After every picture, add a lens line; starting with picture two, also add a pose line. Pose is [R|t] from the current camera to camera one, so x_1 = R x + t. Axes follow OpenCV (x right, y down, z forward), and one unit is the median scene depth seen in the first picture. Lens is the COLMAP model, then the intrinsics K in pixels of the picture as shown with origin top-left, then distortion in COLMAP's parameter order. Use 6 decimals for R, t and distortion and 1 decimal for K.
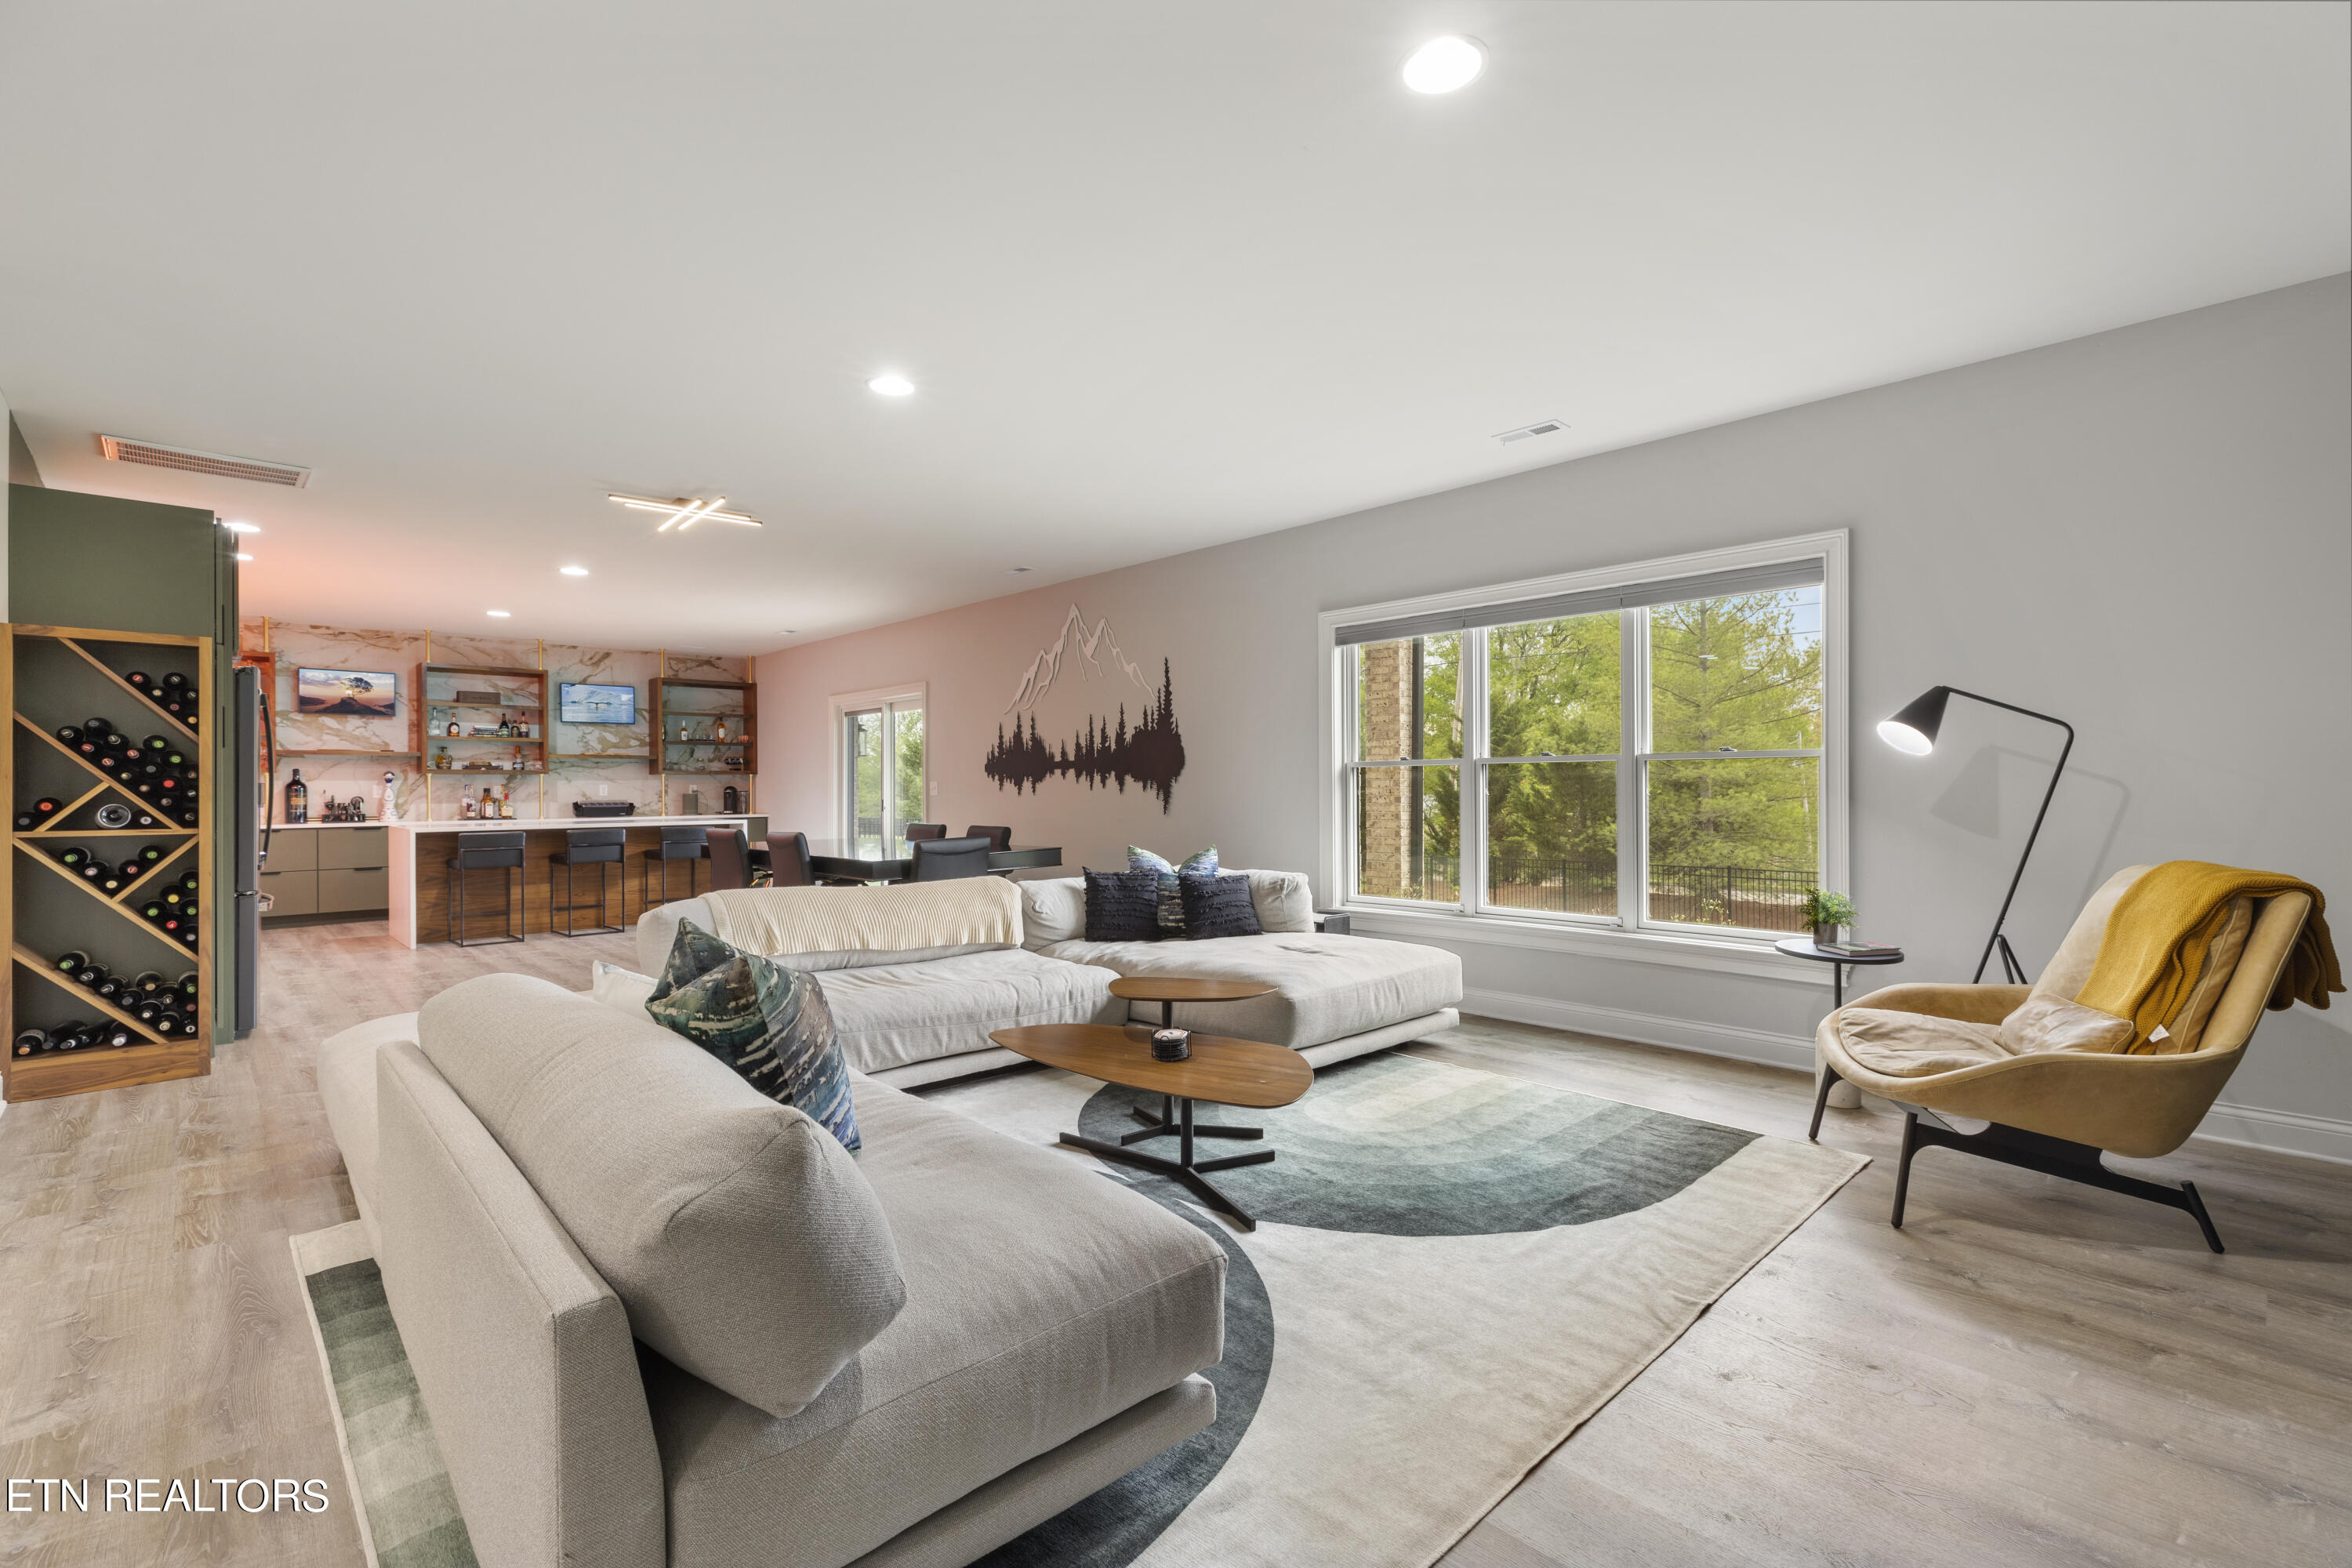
lens RADIAL K [[1054.7, 0, 1170.3], [0, 1054.7, 786.1], [0, 0, 1]] dist [0.003300, 0.000327]
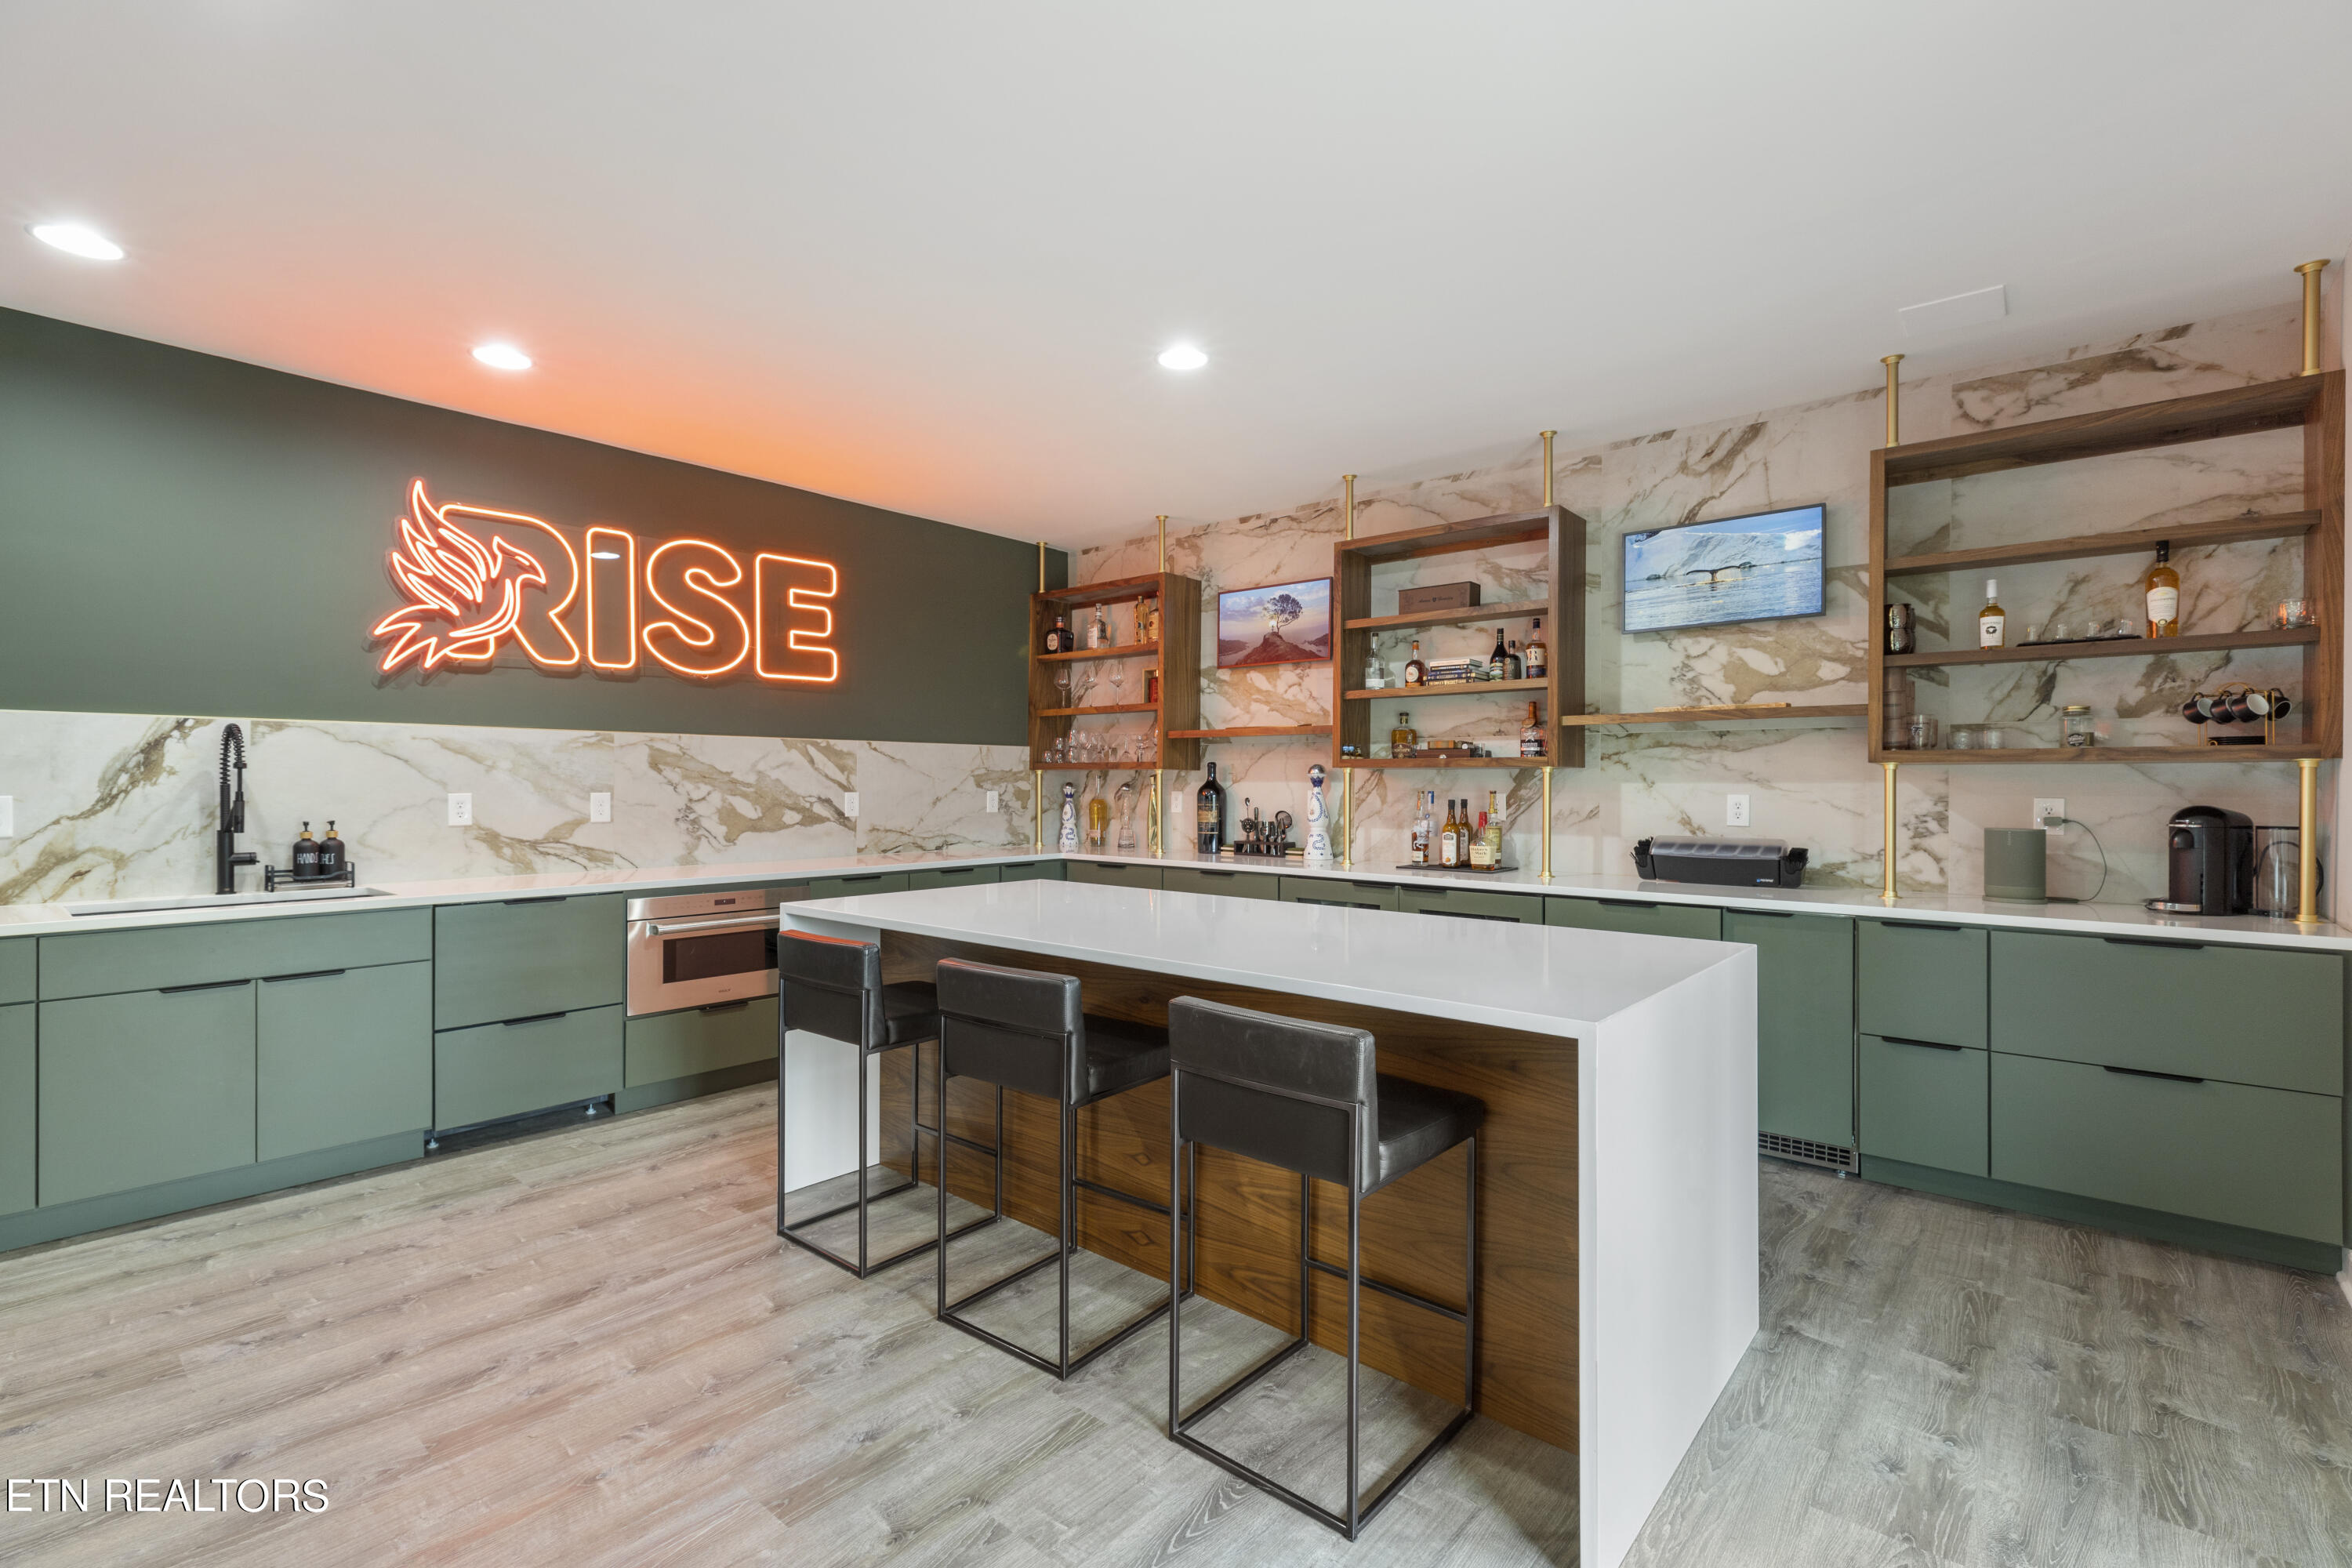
lens RADIAL K [[1054.7, 0, 1170.4], [0, 1054.7, 782.5], [0, 0, 1]] dist [0.003300, 0.000327]
pose [[0.103342, 0.006782, -0.994623, -0.202215], [-0.000295, 0.999977, 0.006788, -0.007716], [0.994646, -0.000408, 0.103342, 0.788077]]
